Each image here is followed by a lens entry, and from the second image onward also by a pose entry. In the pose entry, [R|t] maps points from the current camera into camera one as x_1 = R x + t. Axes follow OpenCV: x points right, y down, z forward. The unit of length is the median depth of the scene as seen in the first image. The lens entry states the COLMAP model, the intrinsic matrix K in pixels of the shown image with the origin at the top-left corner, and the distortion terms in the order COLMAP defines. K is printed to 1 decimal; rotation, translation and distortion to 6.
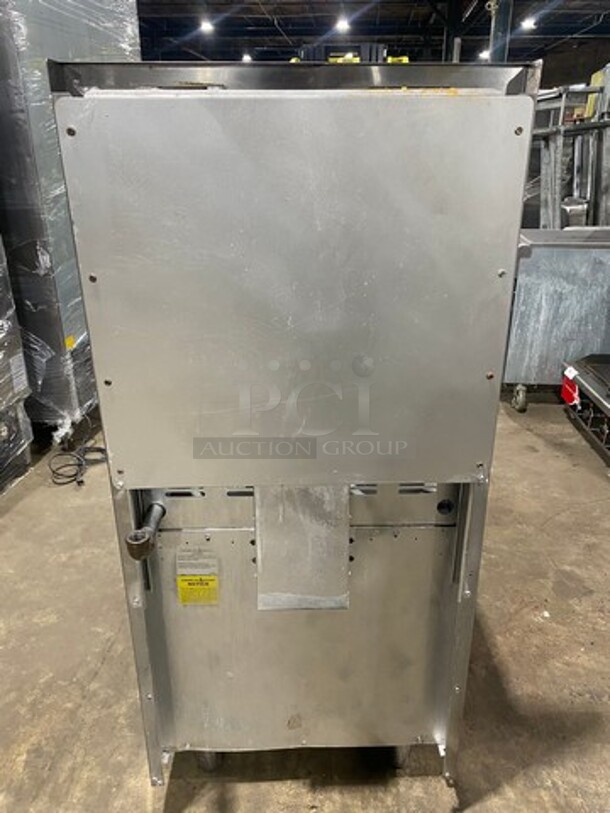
lens RADIAL K [[613.1, 0, 305.0], [0, 613.1, 406.5], [0, 0, 1]] dist [0.004684, 0.003595]
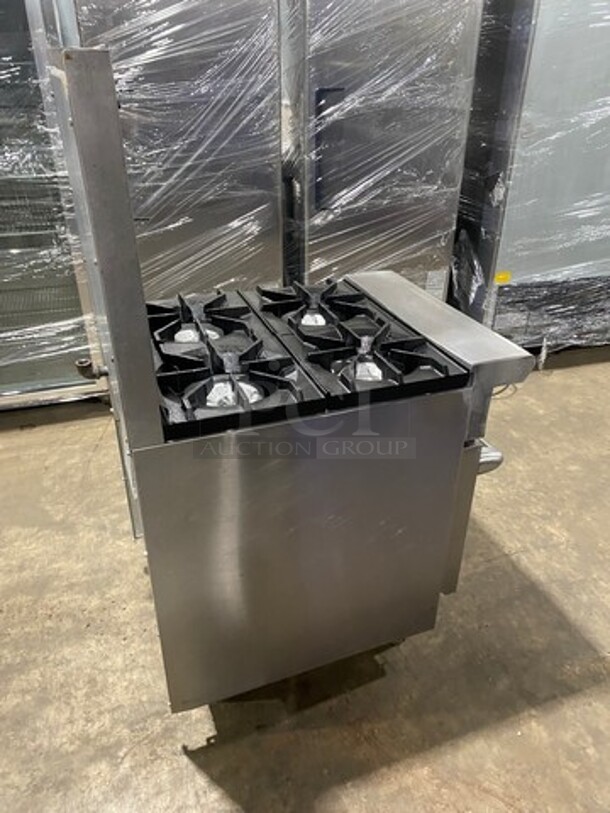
lens RADIAL K [[613.1, 0, 305.0], [0, 613.1, 406.5], [0, 0, 1]] dist [0.004684, 0.003595]
pose [[0.350044, 0.481647, -0.803421, 0.488941], [-0.387887, 0.855225, 0.343704, -0.165797], [0.852650, 0.191325, 0.486191, 0.298442]]
